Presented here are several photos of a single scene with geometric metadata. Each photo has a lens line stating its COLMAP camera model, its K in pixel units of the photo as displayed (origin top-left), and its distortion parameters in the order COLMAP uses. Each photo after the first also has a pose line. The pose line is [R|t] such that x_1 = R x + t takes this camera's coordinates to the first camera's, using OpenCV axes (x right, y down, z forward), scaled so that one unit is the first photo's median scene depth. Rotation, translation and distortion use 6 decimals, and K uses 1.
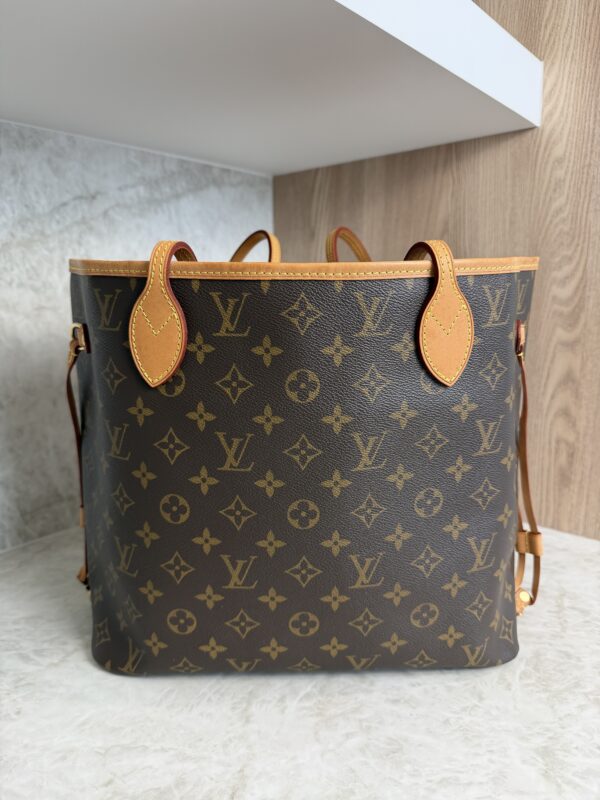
lens RADIAL K [[585.0, 0, 302.5], [0, 585.0, 397.6], [0, 0, 1]] dist [-0.028865, 0.004261]
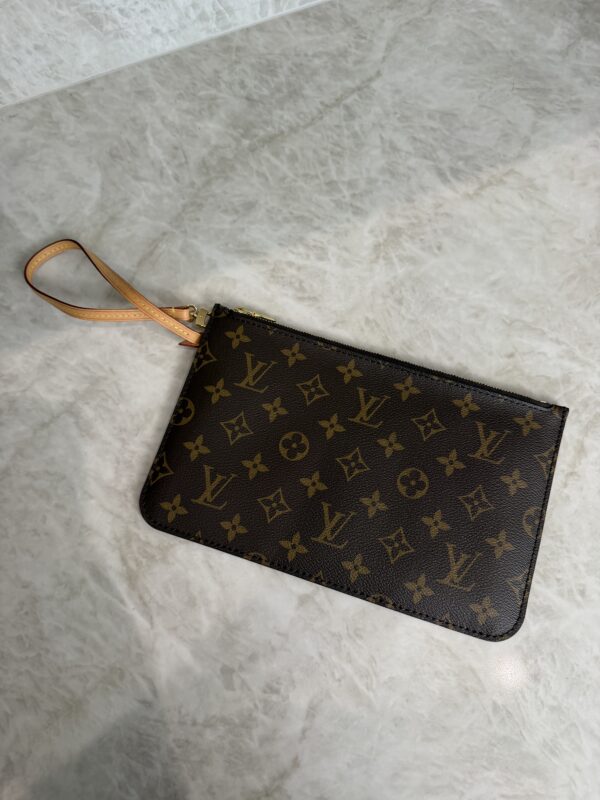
lens RADIAL K [[579.8, 0, 300.0], [0, 579.8, 400.0], [0, 0, 1]] dist [-0.024690, -0.000832]
pose [[0.887144, 0.437586, -0.146608, -0.270300], [-0.067145, 0.436692, 0.897102, -0.194185], [0.456582, -0.786015, 0.416790, 0.106659]]
